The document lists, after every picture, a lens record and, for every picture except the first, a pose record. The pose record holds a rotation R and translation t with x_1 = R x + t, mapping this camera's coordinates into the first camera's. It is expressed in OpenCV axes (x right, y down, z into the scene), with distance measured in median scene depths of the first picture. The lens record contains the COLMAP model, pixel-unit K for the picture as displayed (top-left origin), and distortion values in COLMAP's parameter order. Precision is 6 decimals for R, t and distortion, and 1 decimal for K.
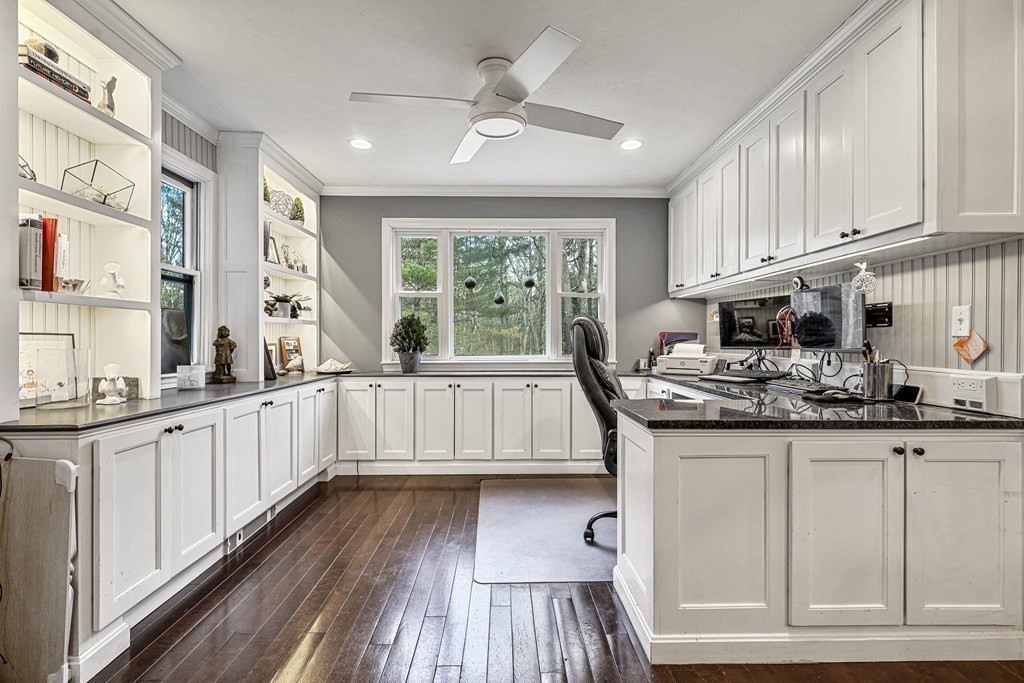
lens RADIAL K [[482.4, 0, 499.8], [0, 482.4, 338.1], [0, 0, 1]] dist [0.001428, -0.000240]
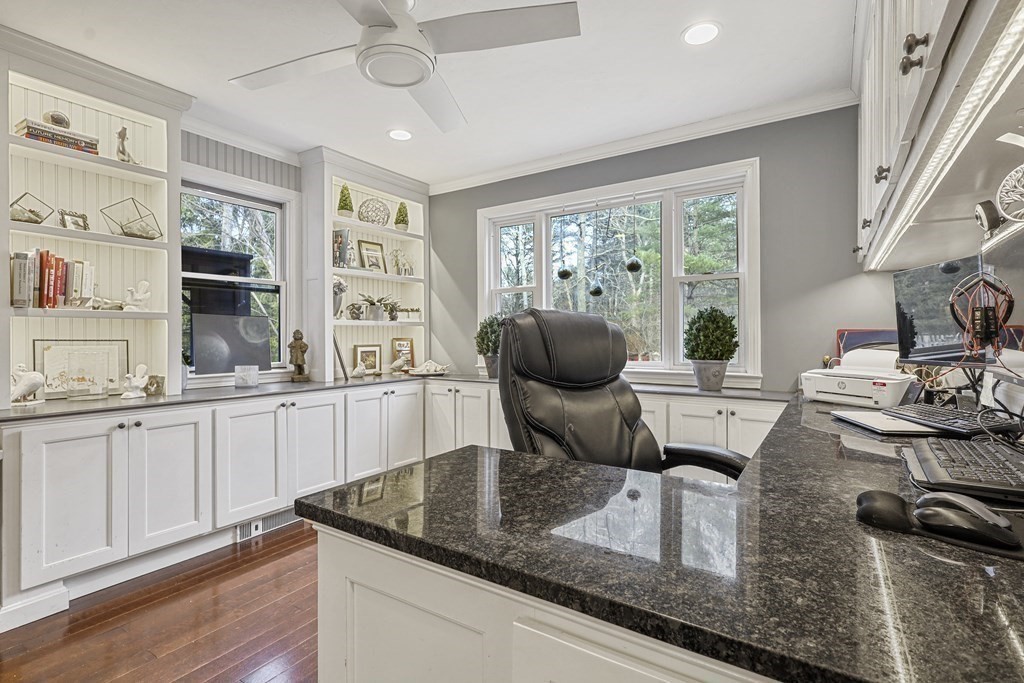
lens RADIAL K [[482.4, 0, 514.5], [0, 482.4, 334.2], [0, 0, 1]] dist [0.001428, -0.000240]
pose [[0.826970, -0.005650, -0.562218, 0.378101], [0.006264, 0.999980, -0.000836, -0.009422], [0.562211, -0.002831, 0.826989, 0.305662]]
